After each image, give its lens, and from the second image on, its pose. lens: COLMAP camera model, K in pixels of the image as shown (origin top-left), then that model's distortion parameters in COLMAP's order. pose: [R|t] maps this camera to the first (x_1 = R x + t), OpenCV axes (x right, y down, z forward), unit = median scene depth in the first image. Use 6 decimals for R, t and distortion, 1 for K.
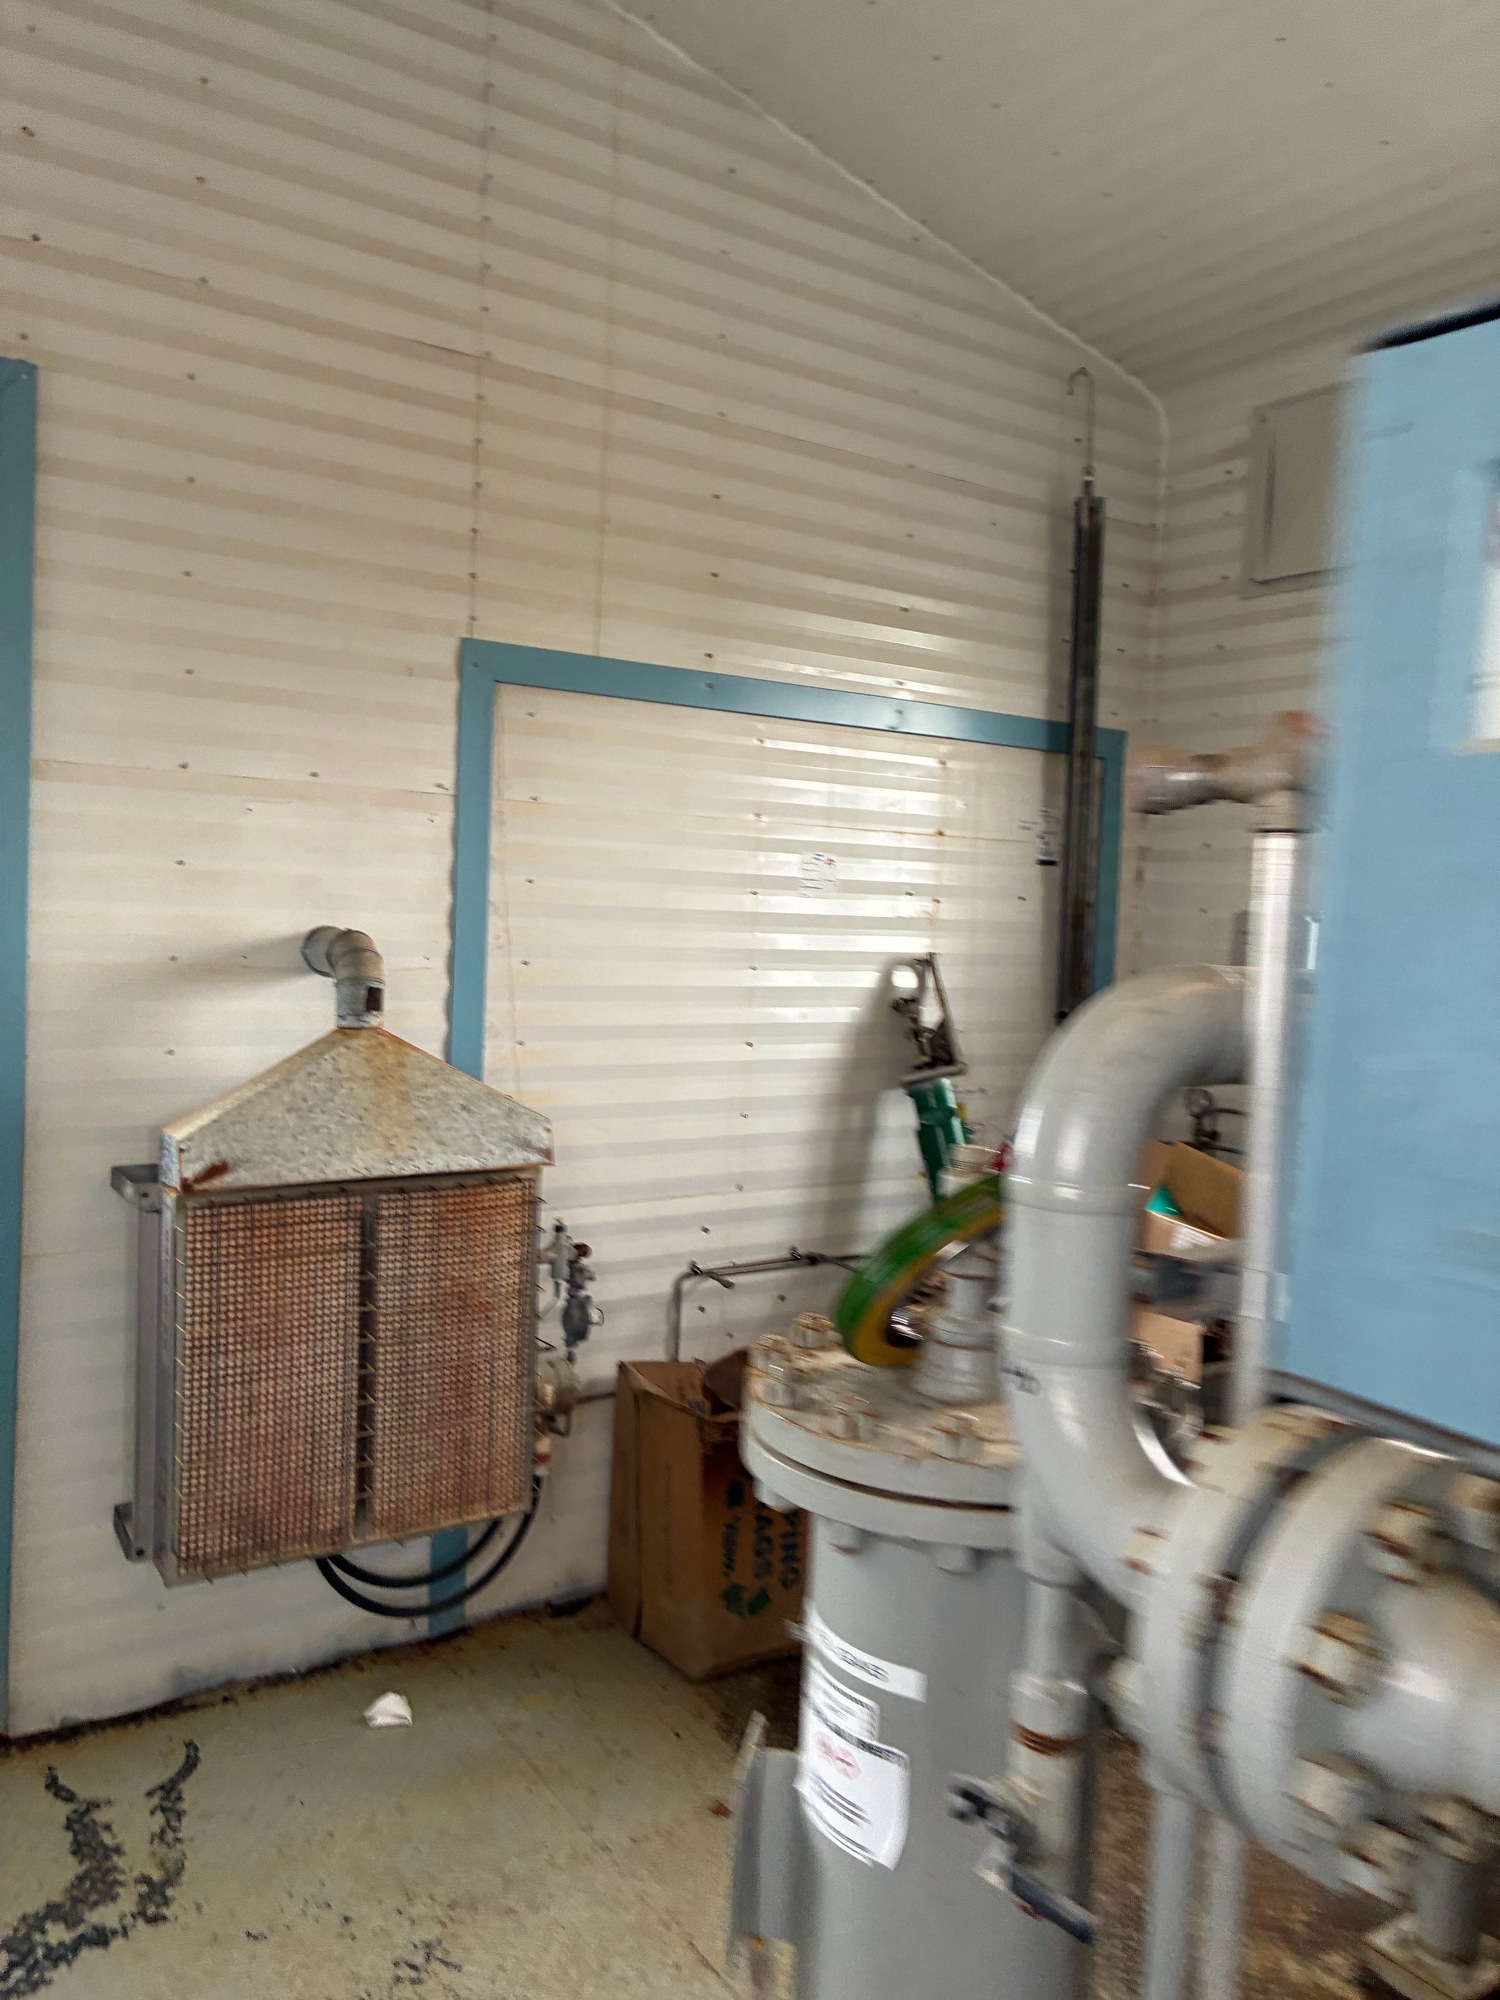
lens RADIAL K [[1515.3, 0, 685.3], [0, 1515.3, 964.0], [0, 0, 1]] dist [0.039069, -0.043558]
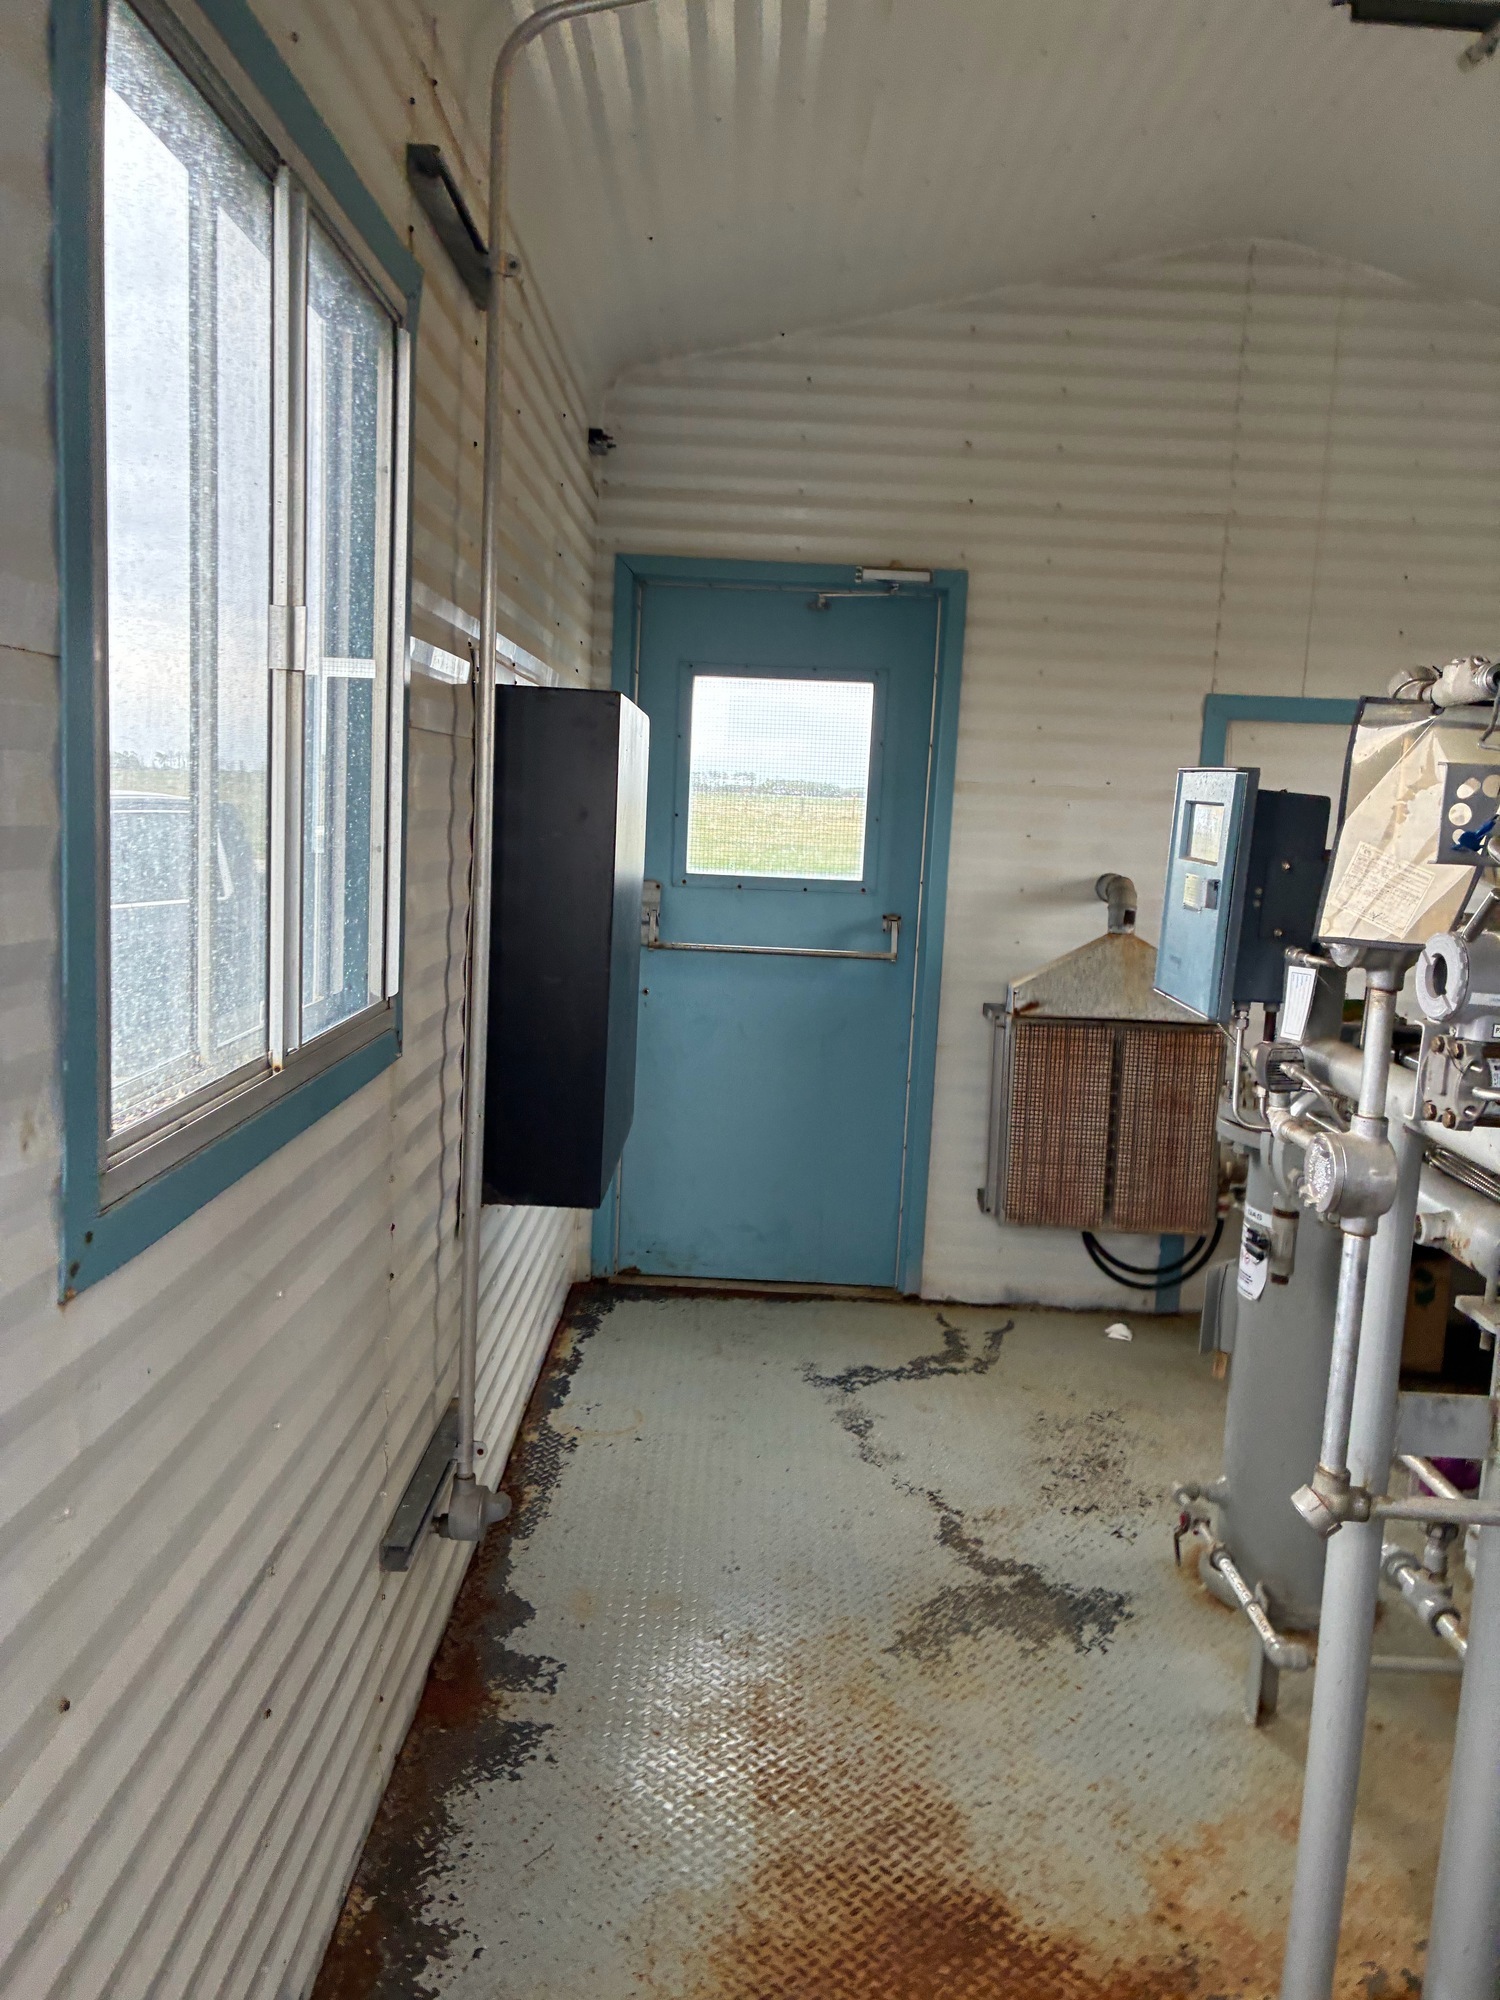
lens RADIAL K [[1522.6, 0, 718.3], [0, 1522.6, 996.3], [0, 0, 1]] dist [0.033329, -0.030560]
pose [[0.831551, 0.067893, -0.551284, 0.370871], [-0.033102, 0.996795, 0.072828, 0.002044], [0.554462, -0.042312, 0.831133, -0.705108]]
